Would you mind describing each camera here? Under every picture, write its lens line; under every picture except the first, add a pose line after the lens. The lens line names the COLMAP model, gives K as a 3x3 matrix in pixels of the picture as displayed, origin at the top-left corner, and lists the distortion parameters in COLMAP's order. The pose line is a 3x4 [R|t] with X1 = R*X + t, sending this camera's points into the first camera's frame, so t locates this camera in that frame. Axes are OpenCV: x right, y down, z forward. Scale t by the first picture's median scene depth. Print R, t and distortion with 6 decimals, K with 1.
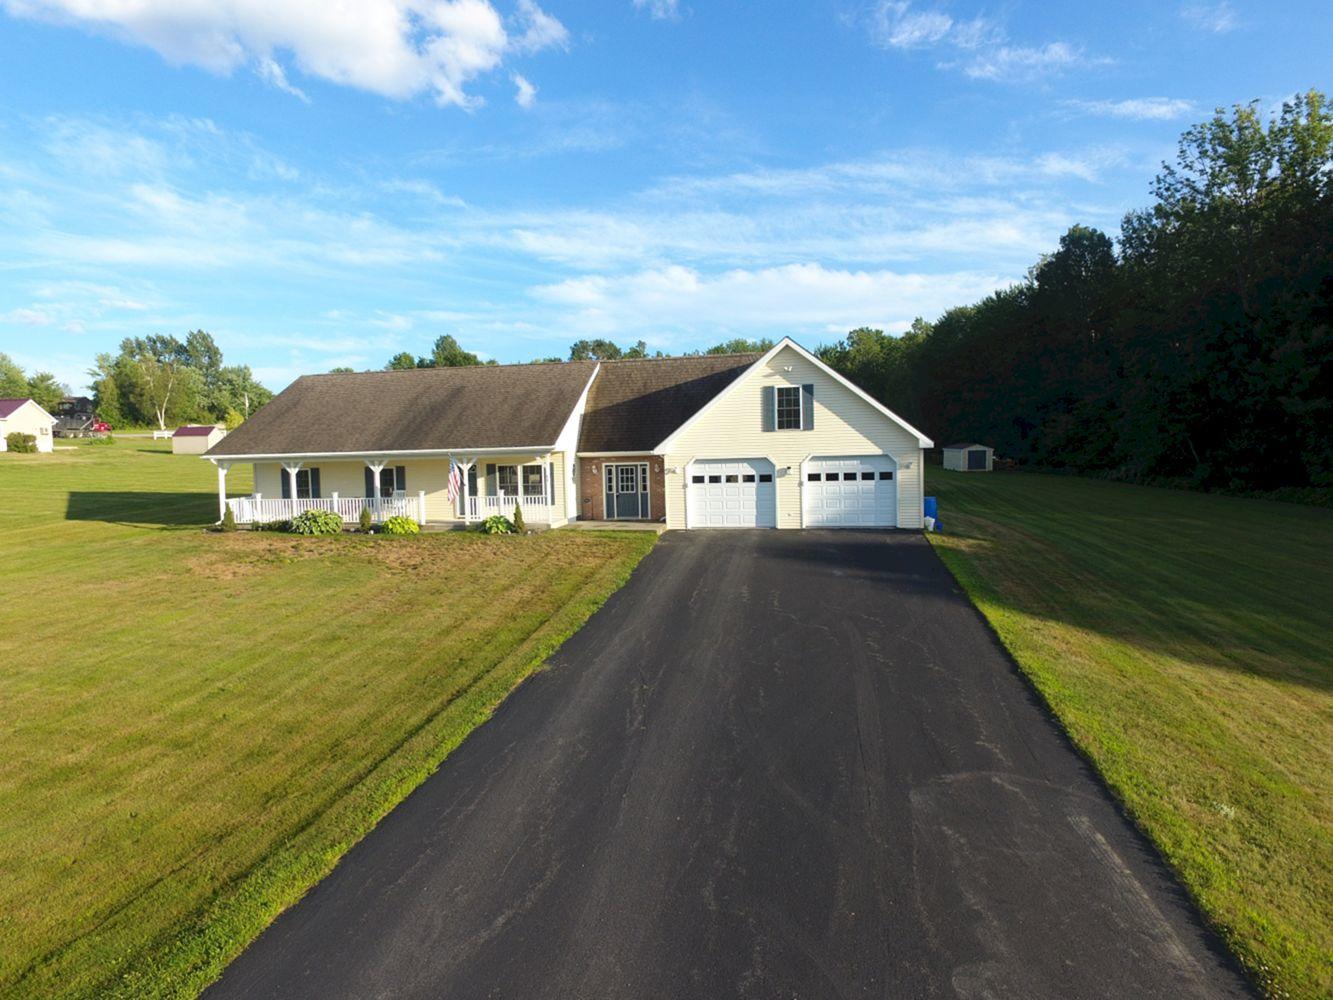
lens RADIAL K [[772.7, 0, 663.0], [0, 772.7, 488.8], [0, 0, 1]] dist [-0.008381, 0.011036]
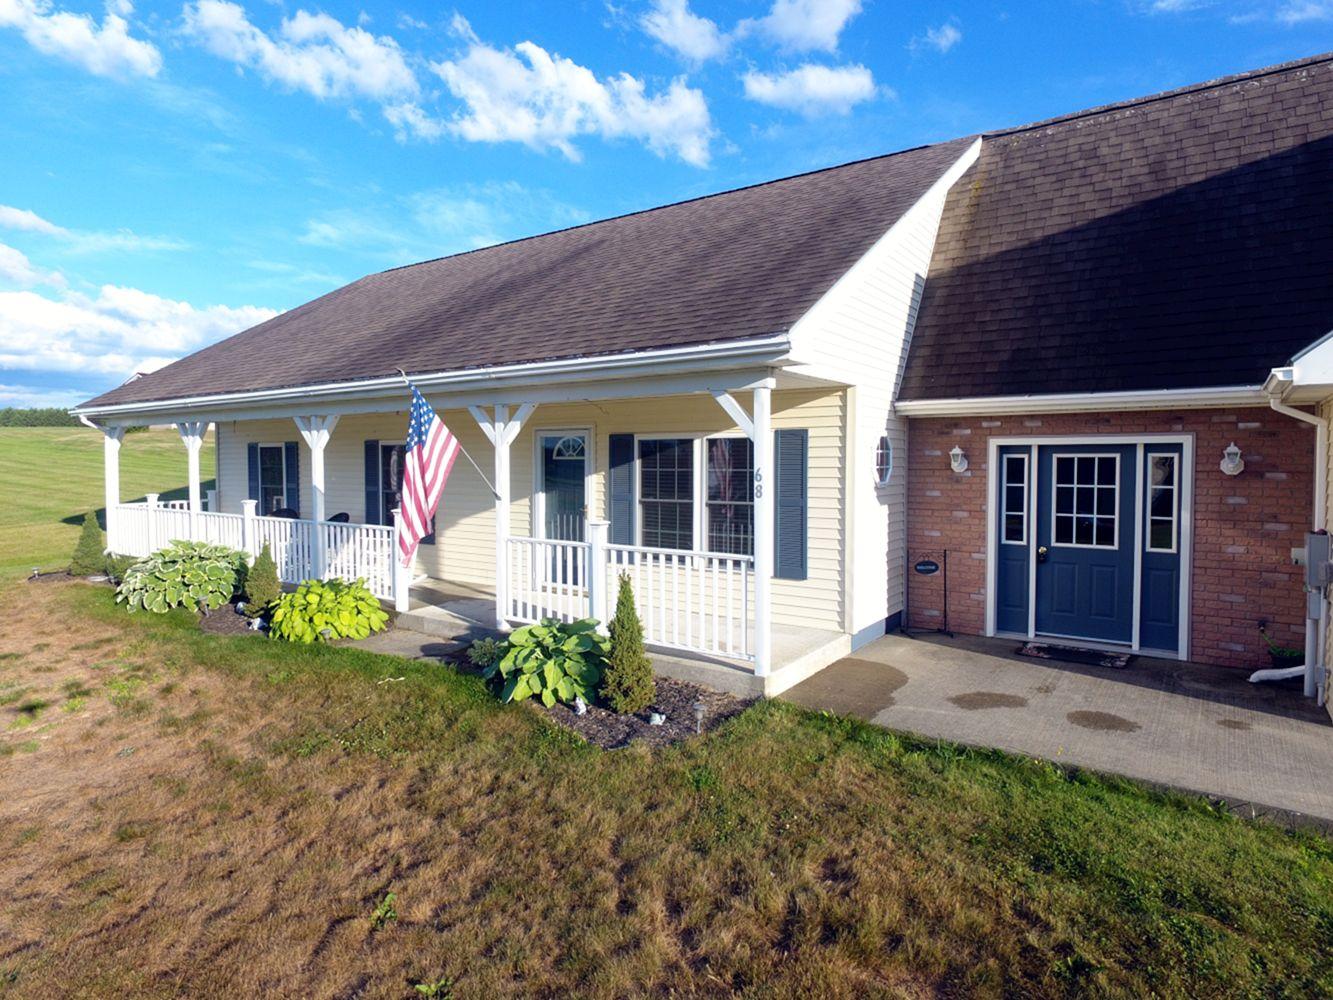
lens RADIAL K [[772.7, 0, 663.0], [0, 772.7, 488.8], [0, 0, 1]] dist [-0.008381, 0.011036]
pose [[0.914989, 0.040777, -0.401413, -0.073578], [-0.044014, 0.999030, 0.001159, -0.009764], [0.401071, 0.016607, 0.915897, 0.694784]]
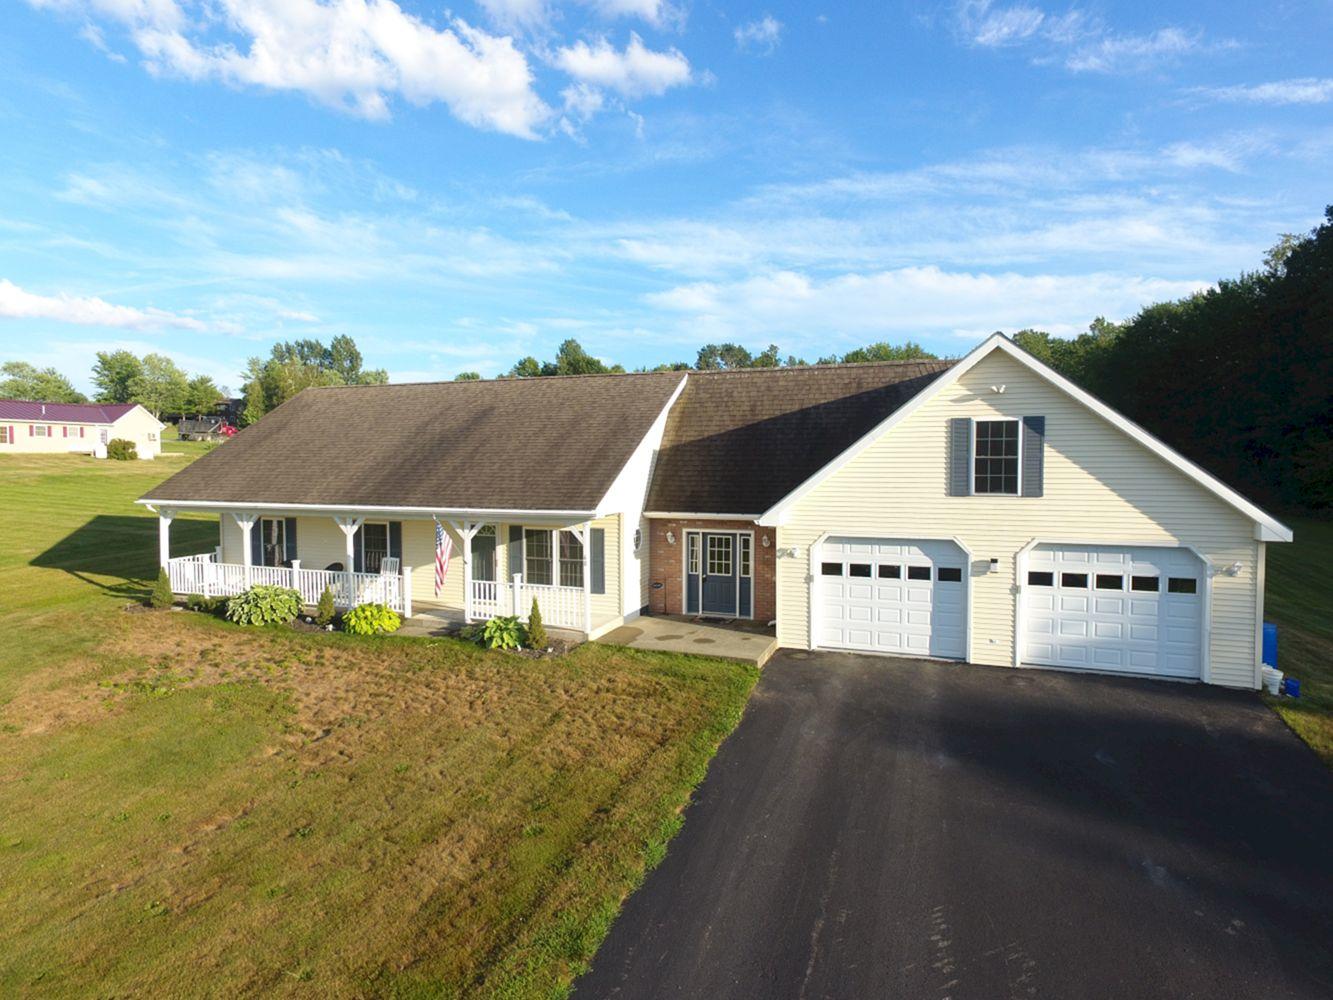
lens RADIAL K [[772.7, 0, 663.0], [0, 772.7, 488.8], [0, 0, 1]] dist [-0.008381, 0.011036]
pose [[0.985288, 0.030015, -0.168246, 0.014114], [-0.031011, 0.999514, -0.003299, -0.064219], [0.168065, 0.008468, 0.985739, 0.354621]]
